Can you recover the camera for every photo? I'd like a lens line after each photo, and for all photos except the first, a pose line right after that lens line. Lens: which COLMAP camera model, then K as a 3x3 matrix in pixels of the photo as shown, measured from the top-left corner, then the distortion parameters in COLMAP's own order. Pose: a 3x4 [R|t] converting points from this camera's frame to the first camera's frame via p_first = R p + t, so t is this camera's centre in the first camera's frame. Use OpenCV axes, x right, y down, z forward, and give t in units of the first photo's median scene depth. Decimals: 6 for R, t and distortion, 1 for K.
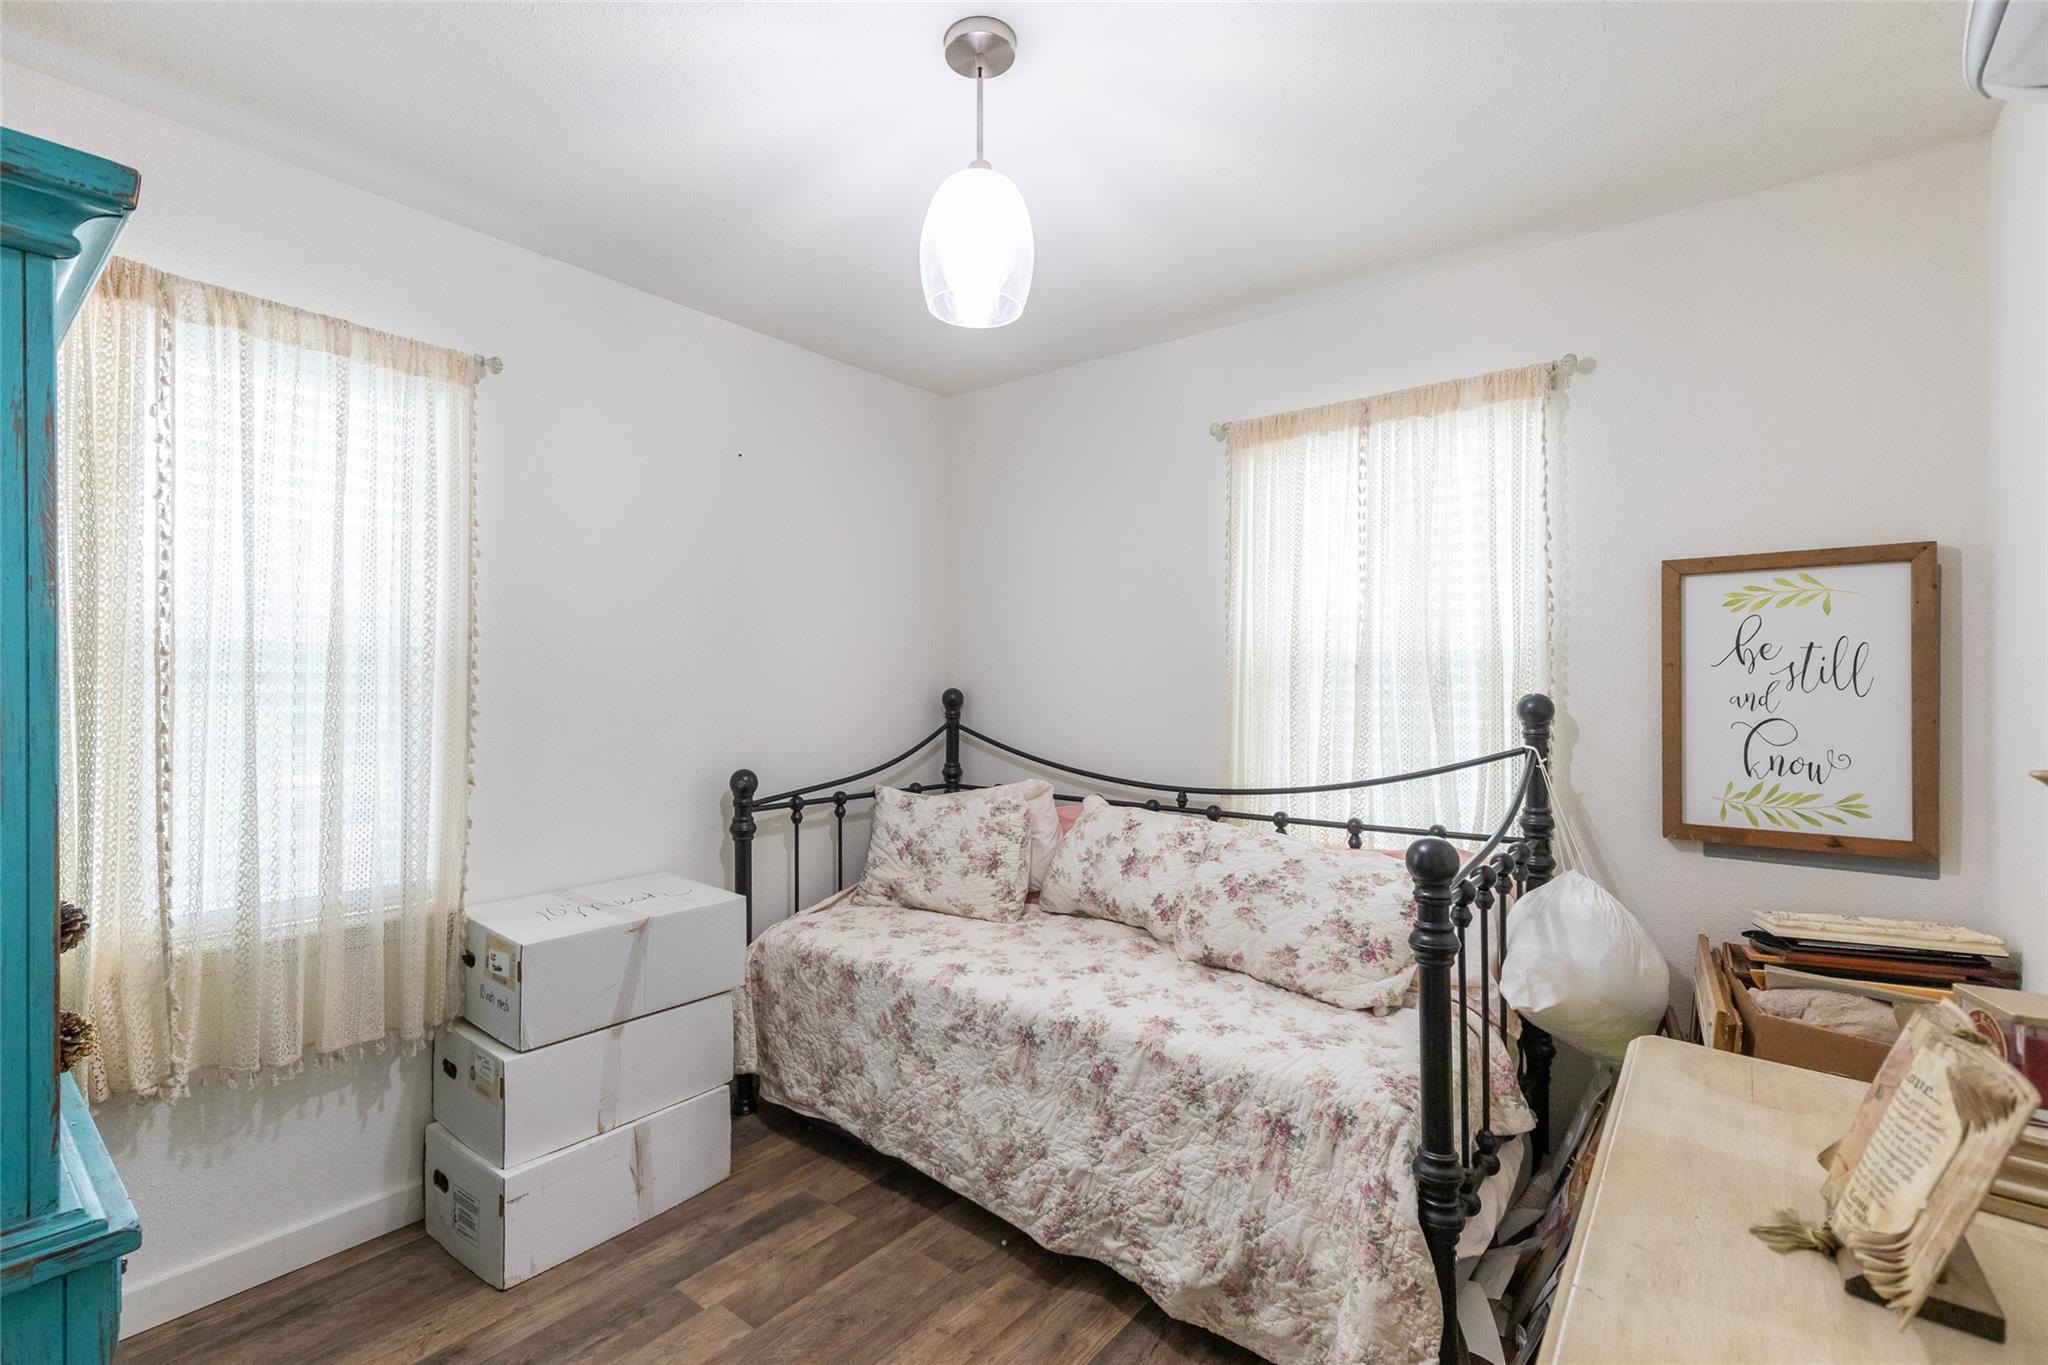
lens RADIAL K [[958.1, 0, 1024.0], [0, 958.1, 682.5], [0, 0, 1]] dist [-0.001467, 0.000017]
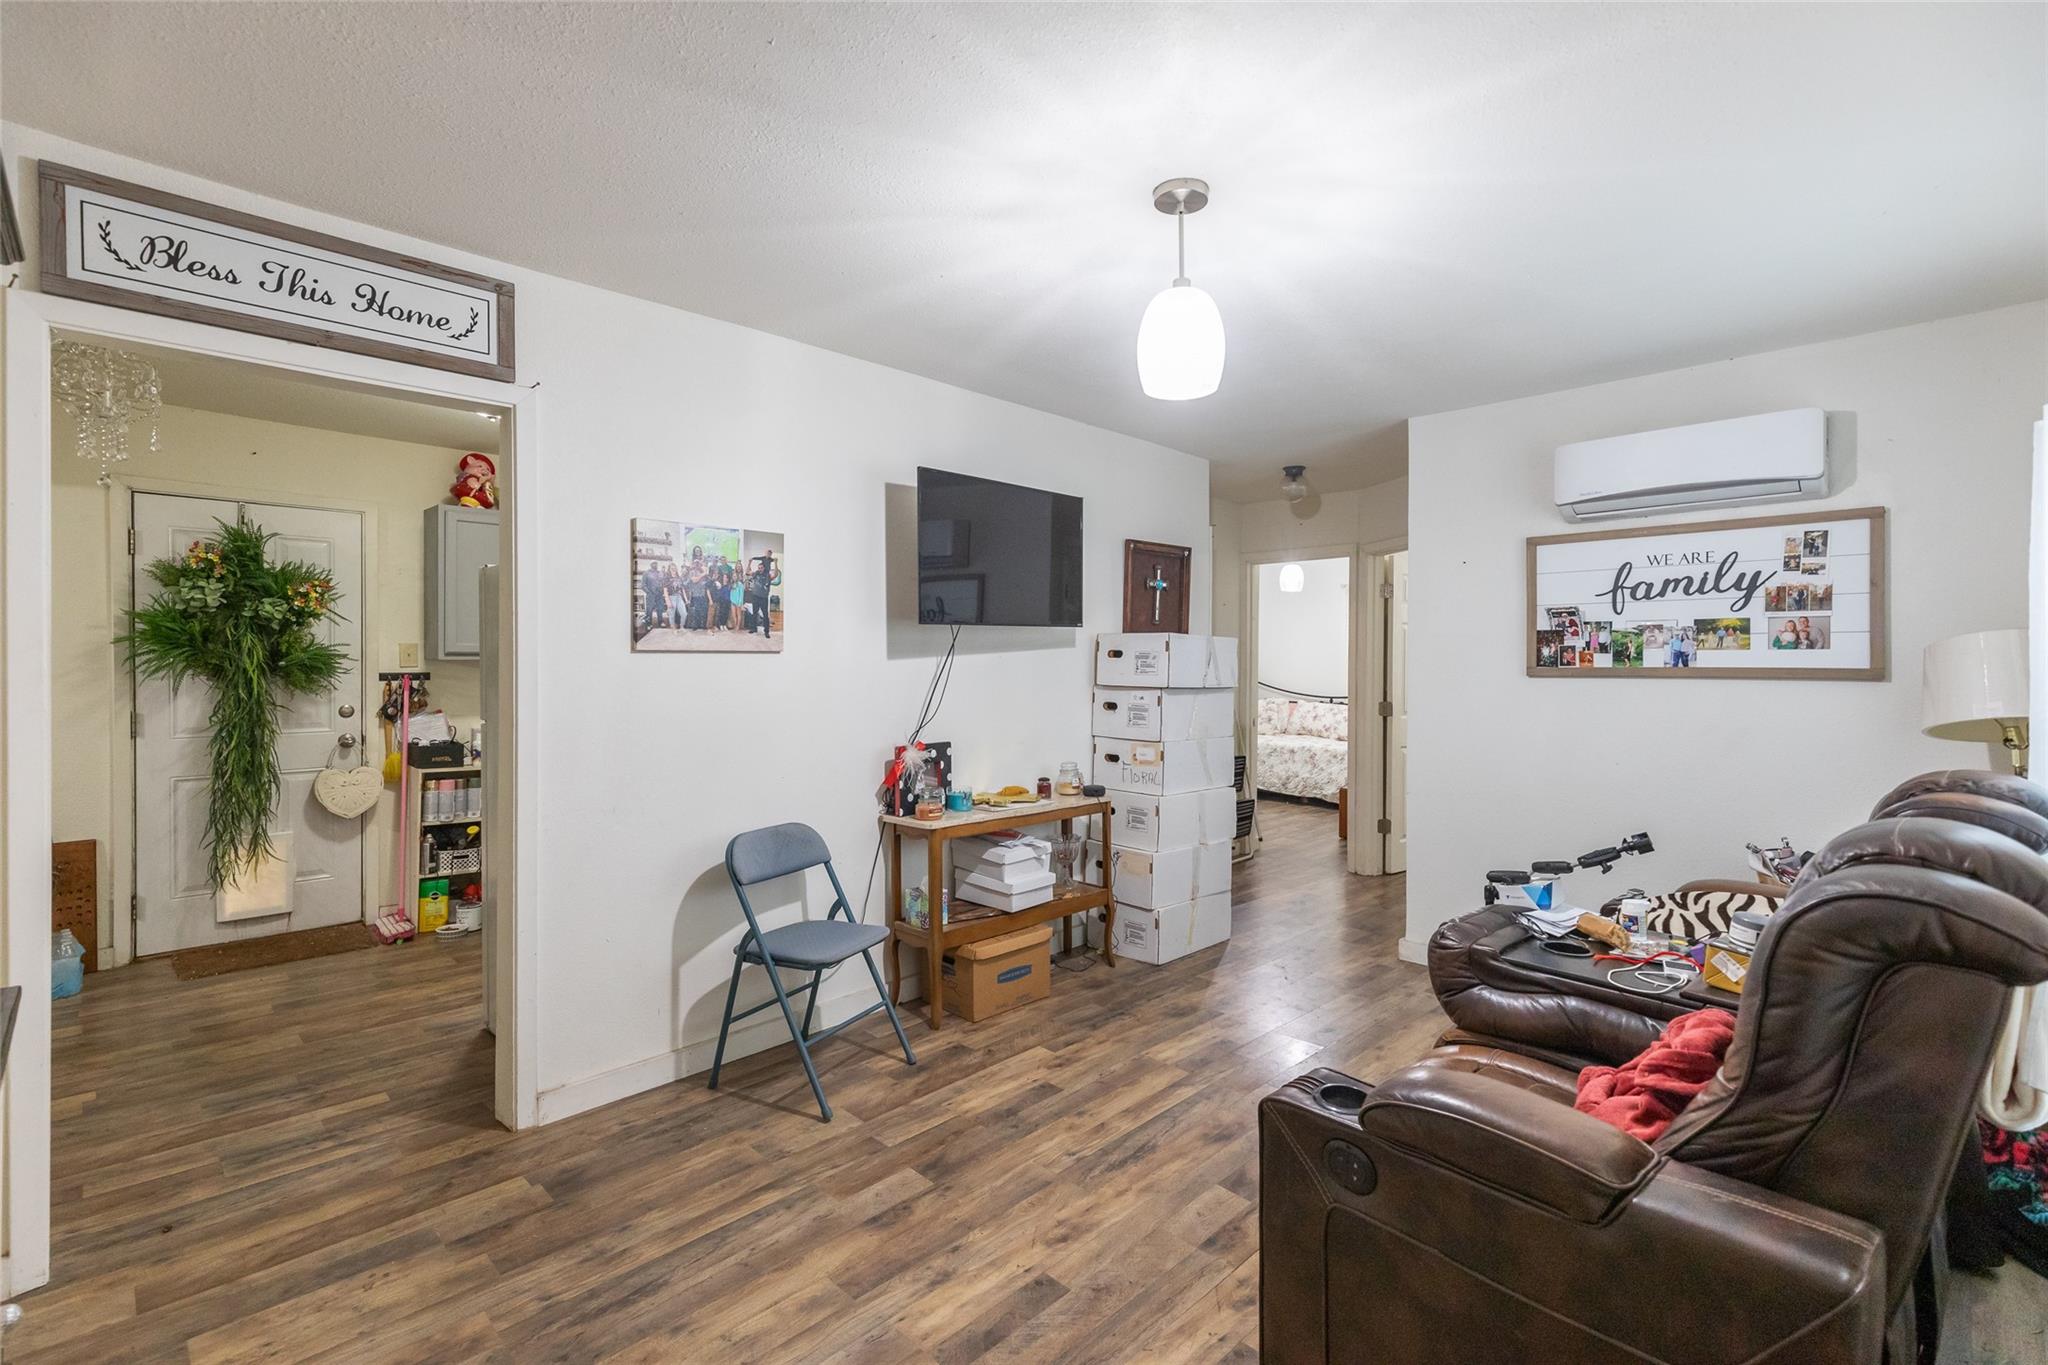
lens RADIAL K [[958.1, 0, 1024.0], [0, 958.1, 682.5], [0, 0, 1]] dist [-0.001467, 0.000017]
pose [[0.990095, 0.010834, -0.139980, -0.389502], [-0.007379, 0.999656, 0.025180, -0.008156], [0.140205, -0.023898, 0.989834, -2.212608]]
